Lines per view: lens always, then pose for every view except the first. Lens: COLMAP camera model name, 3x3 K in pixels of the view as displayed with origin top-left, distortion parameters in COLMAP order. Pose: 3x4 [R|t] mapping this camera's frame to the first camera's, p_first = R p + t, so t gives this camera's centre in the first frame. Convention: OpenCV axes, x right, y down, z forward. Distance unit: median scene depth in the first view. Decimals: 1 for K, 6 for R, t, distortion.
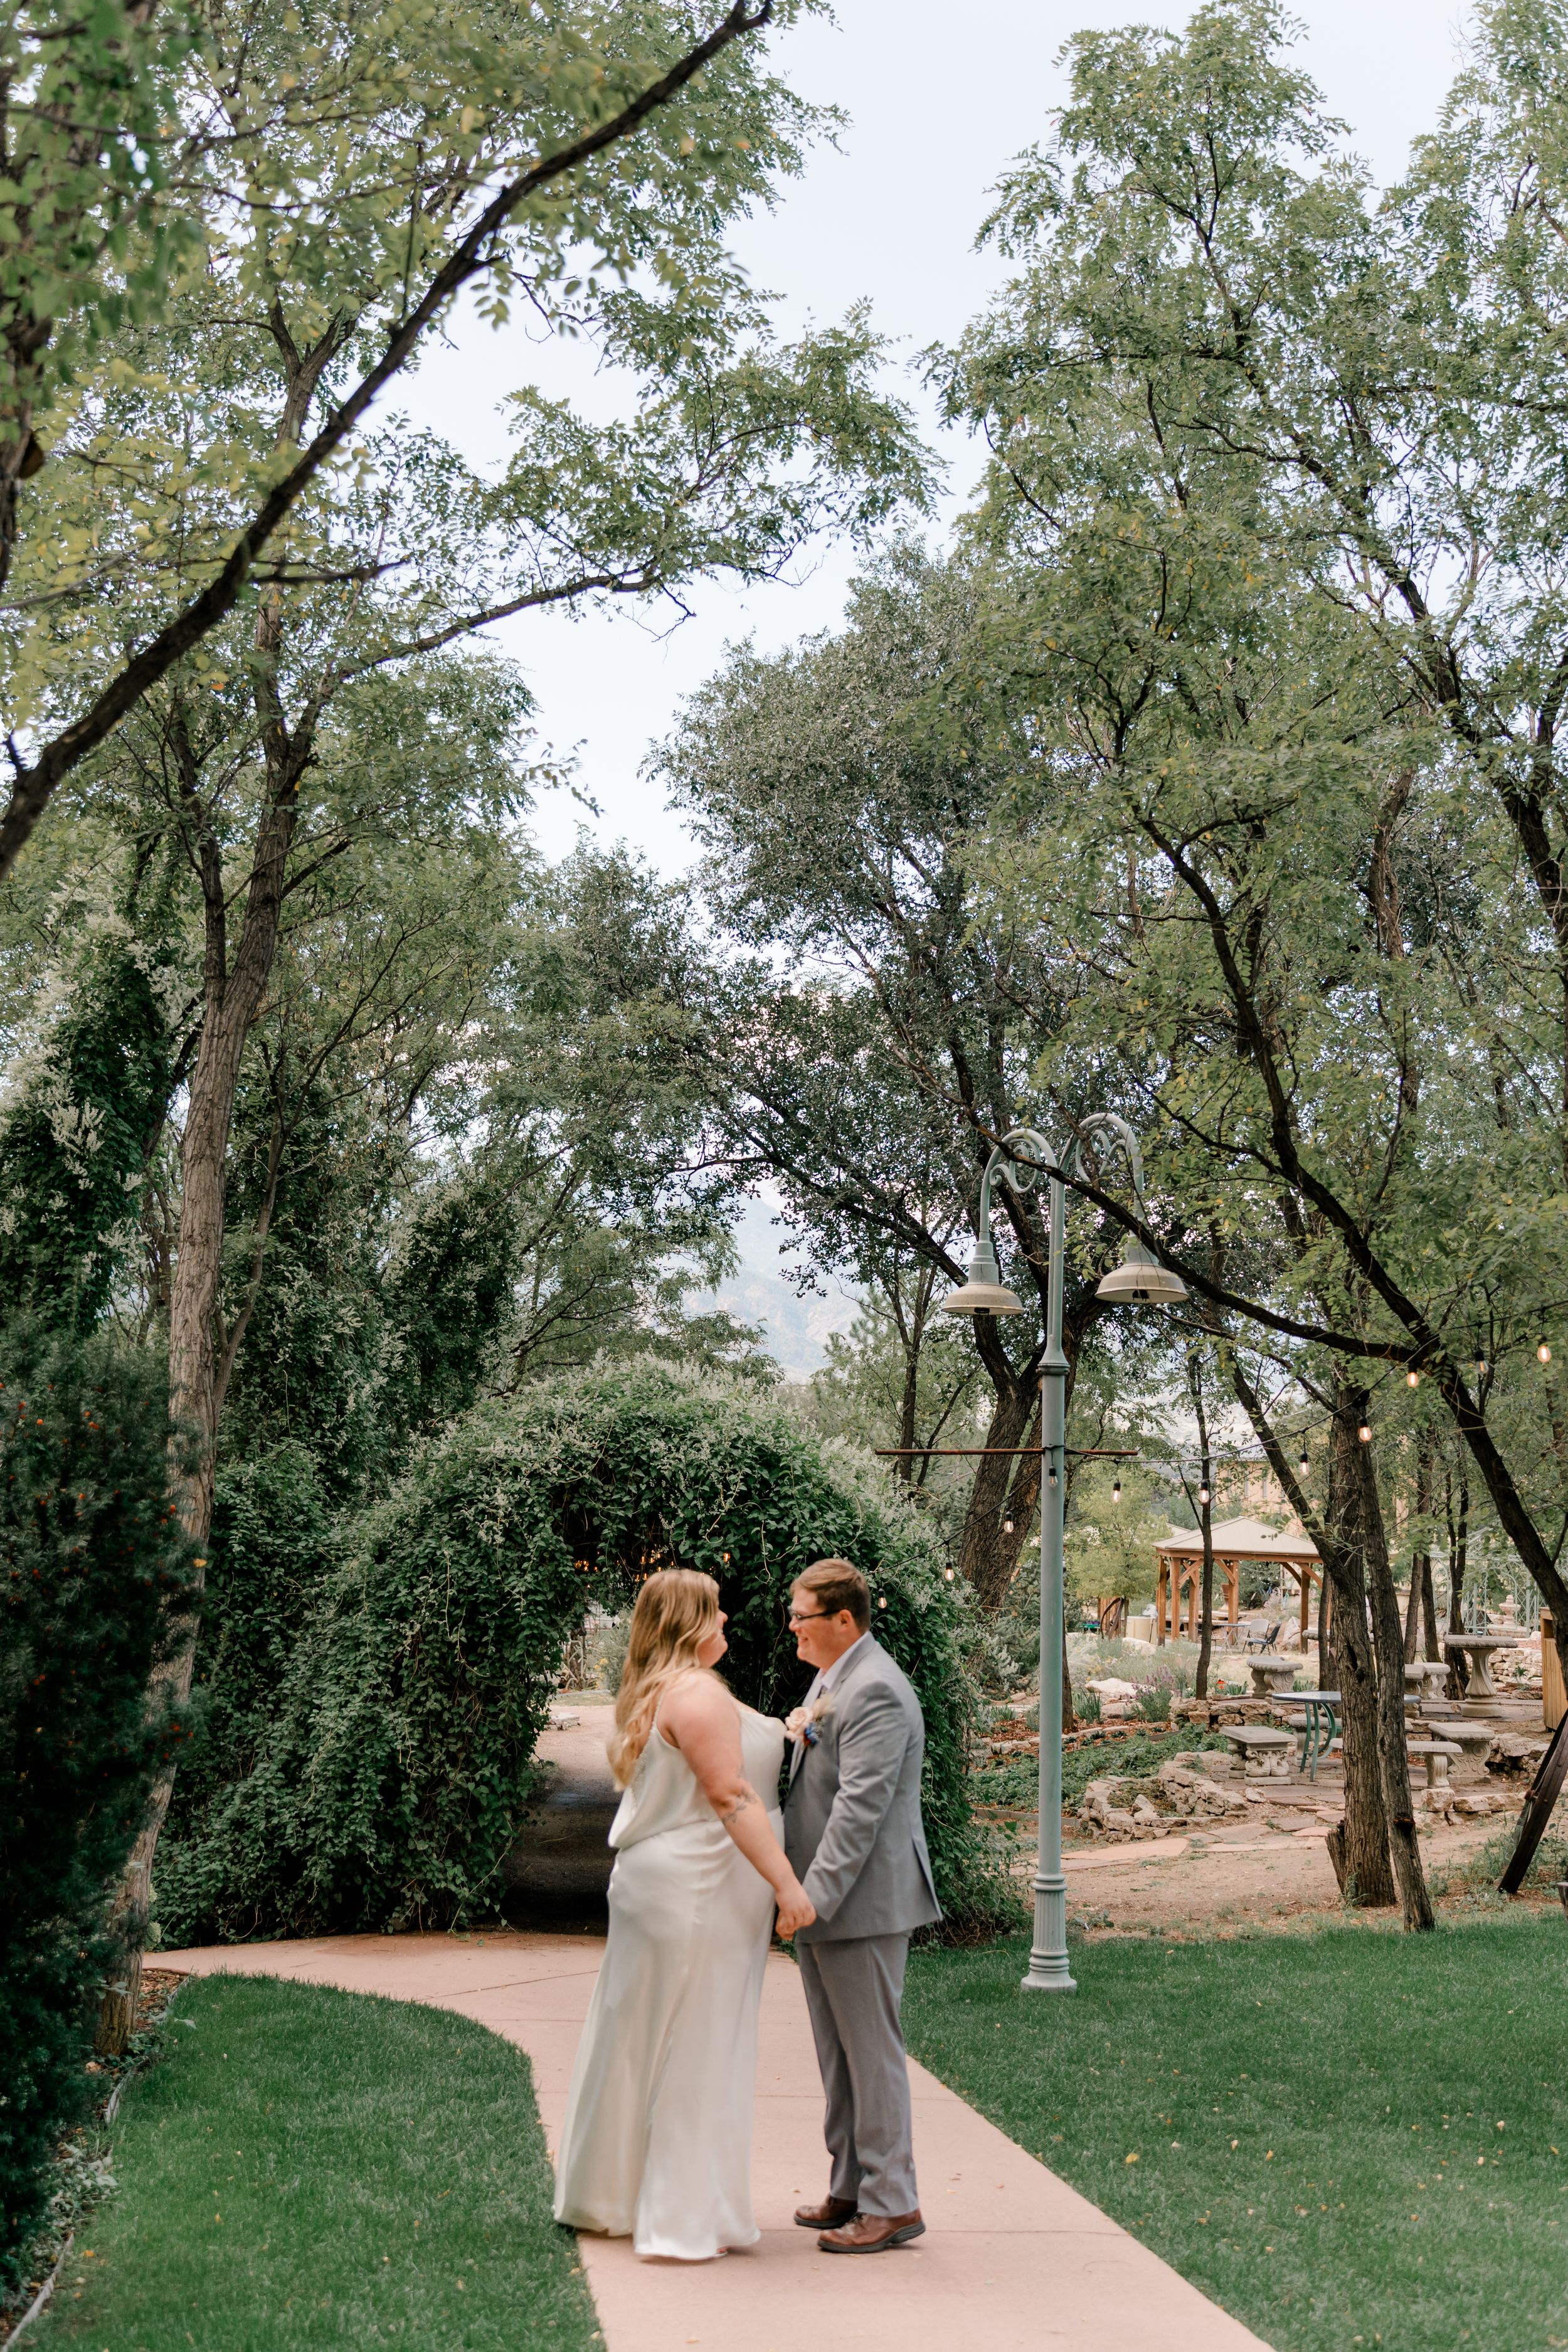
lens RADIAL K [[2999.3, 0, 871.2], [0, 2999.3, 1009.1], [0, 0, 1]] dist [-0.038167, 0.016273]
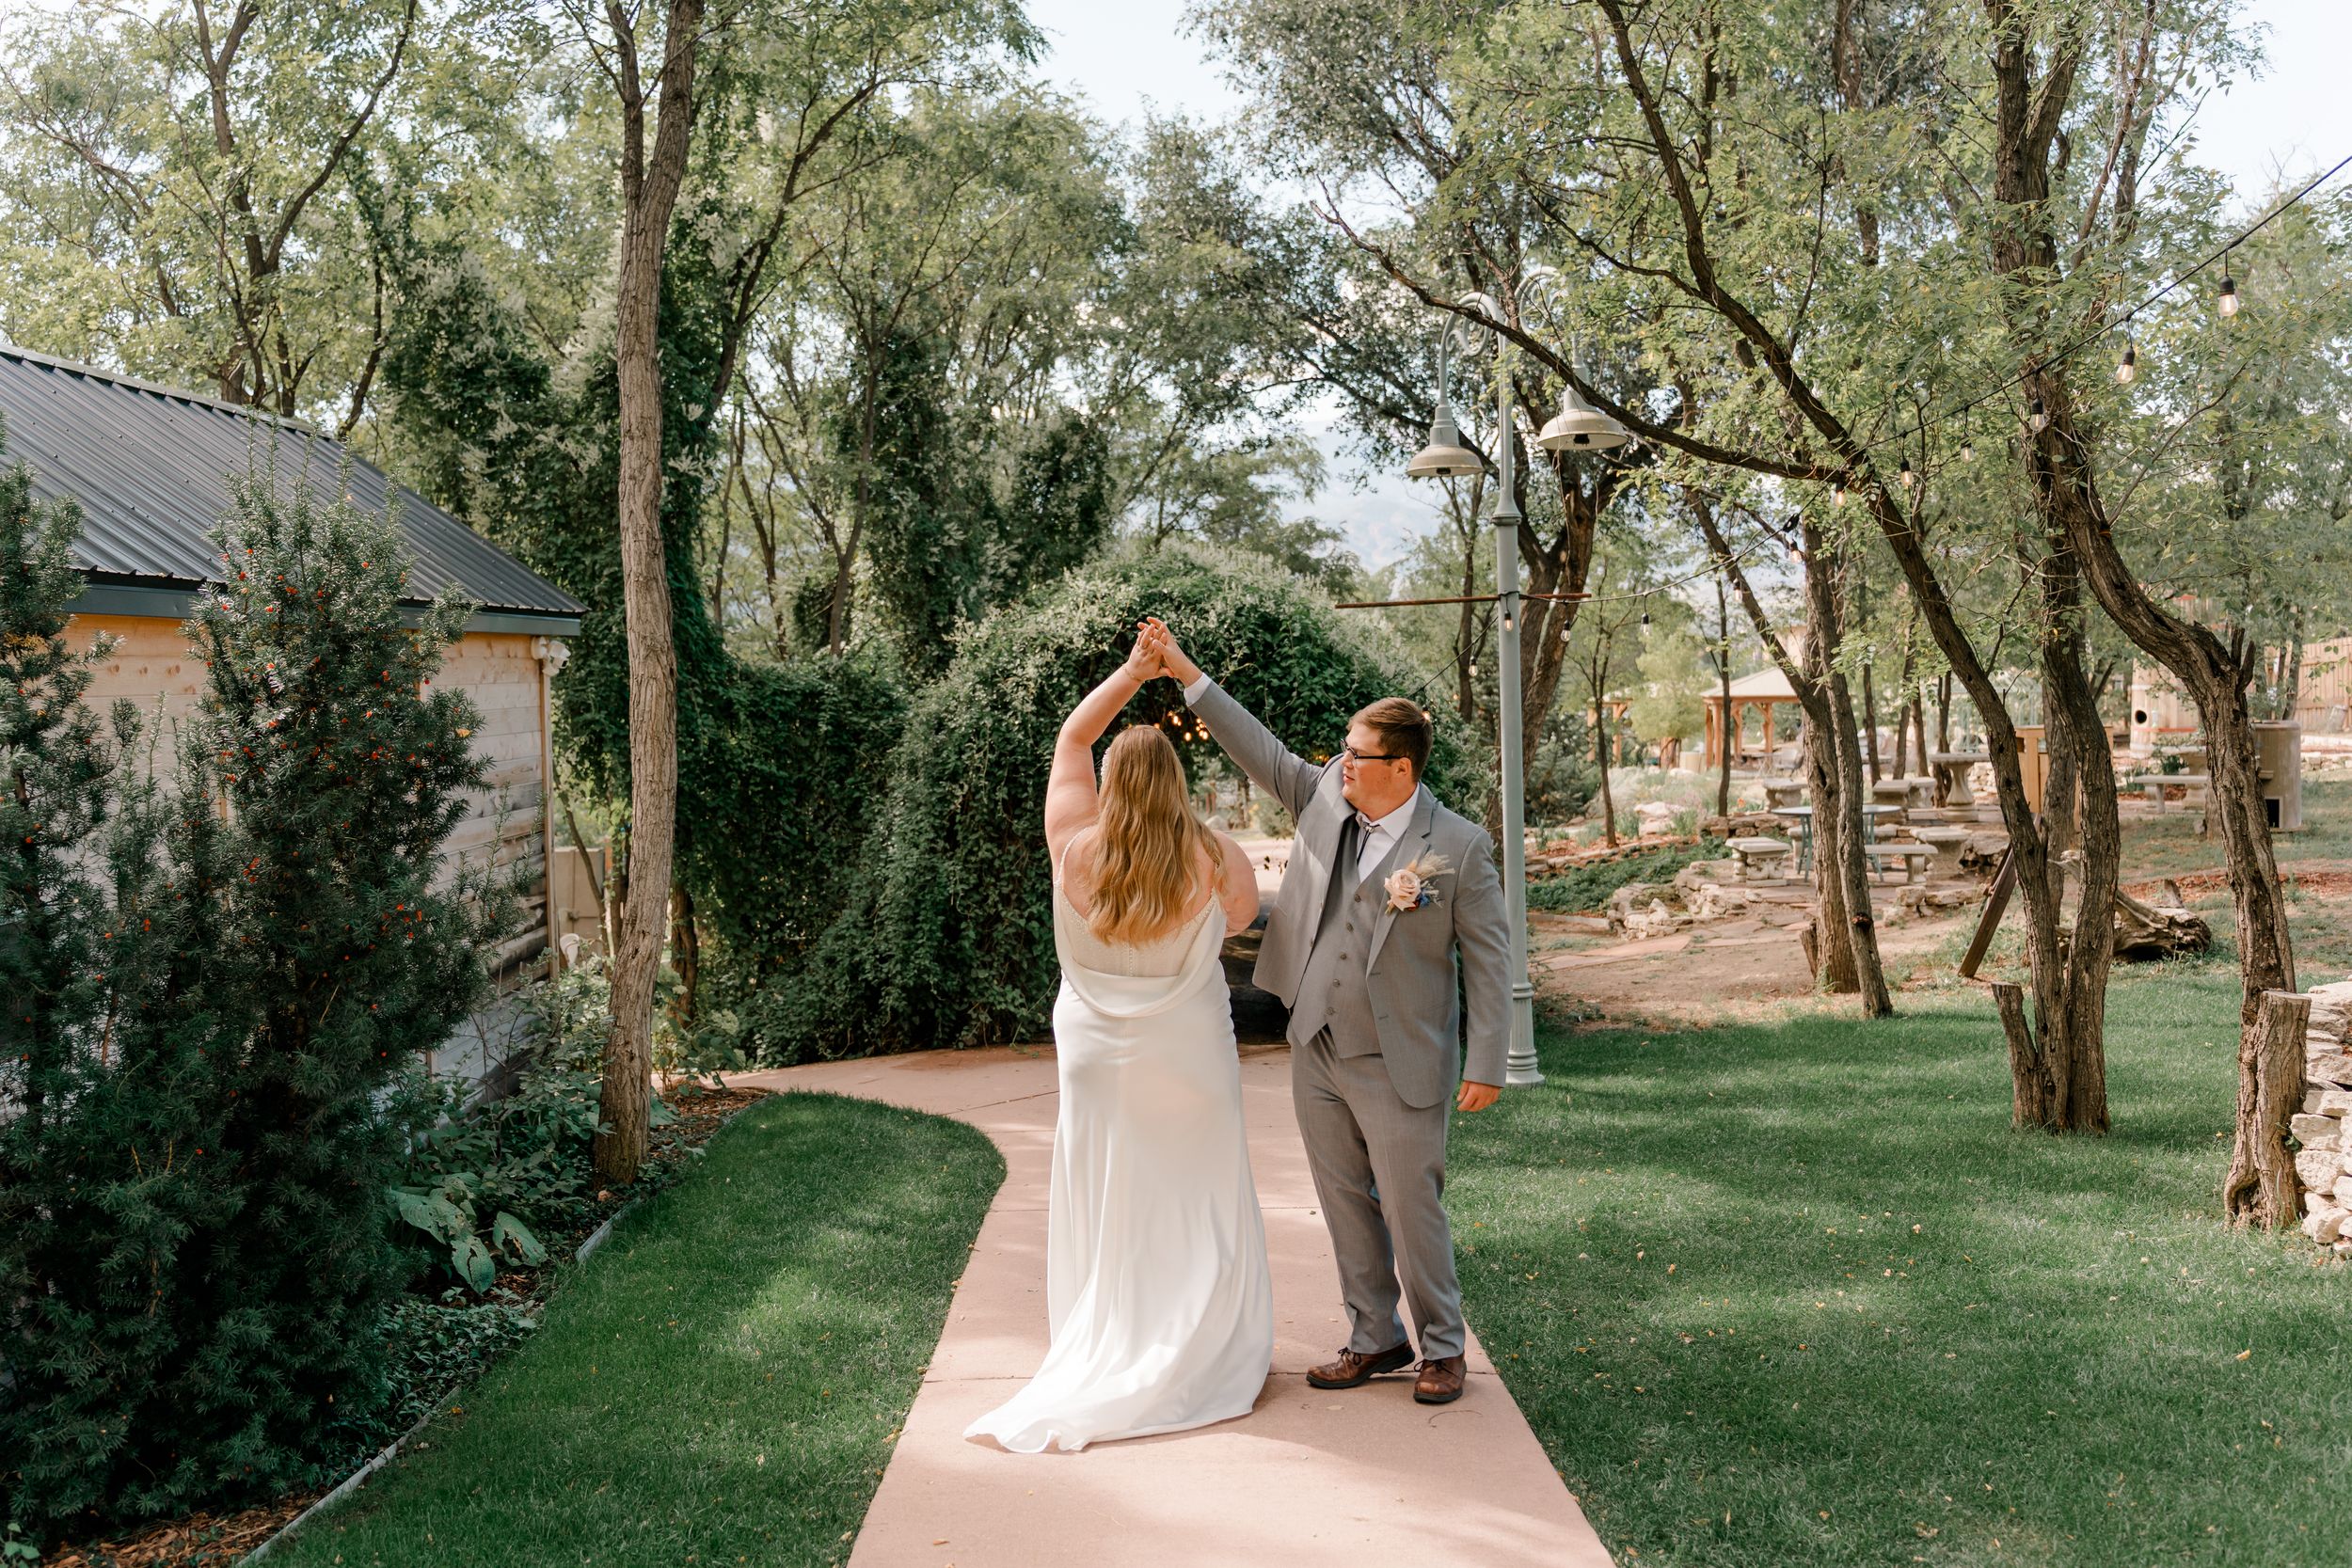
lens RADIAL K [[2144.3, 0, 1281.7], [0, 2144.3, 810.9], [0, 0, 1]] dist [-0.002568, -0.003960]
pose [[0.990286, -0.044300, -0.131802, 0.067612], [0.071849, 0.974566, 0.212272, 0.047005], [0.119046, -0.219679, 0.968282, 0.206884]]
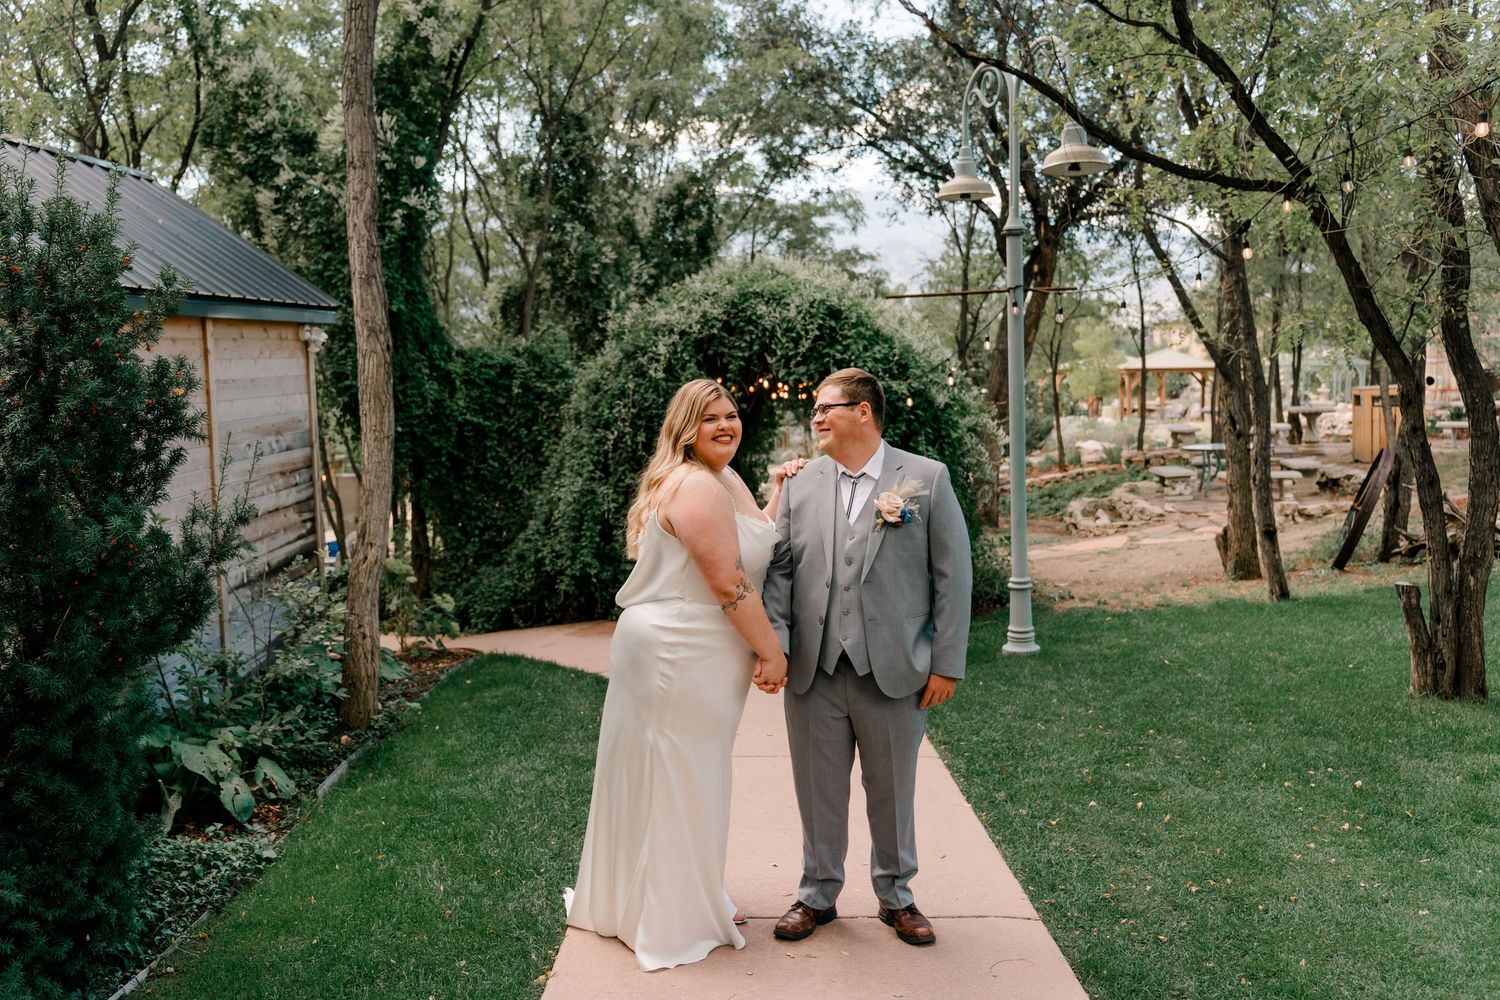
lens RADIAL K [[1337.8, 0, 774.9], [0, 1337.8, 525.7], [0, 0, 1]] dist [-0.006436, -0.000522]
pose [[0.984533, -0.035634, -0.171536, 0.045983], [0.081474, 0.959908, 0.268213, 0.065386], [0.155102, -0.278041, 0.947965, 0.304573]]
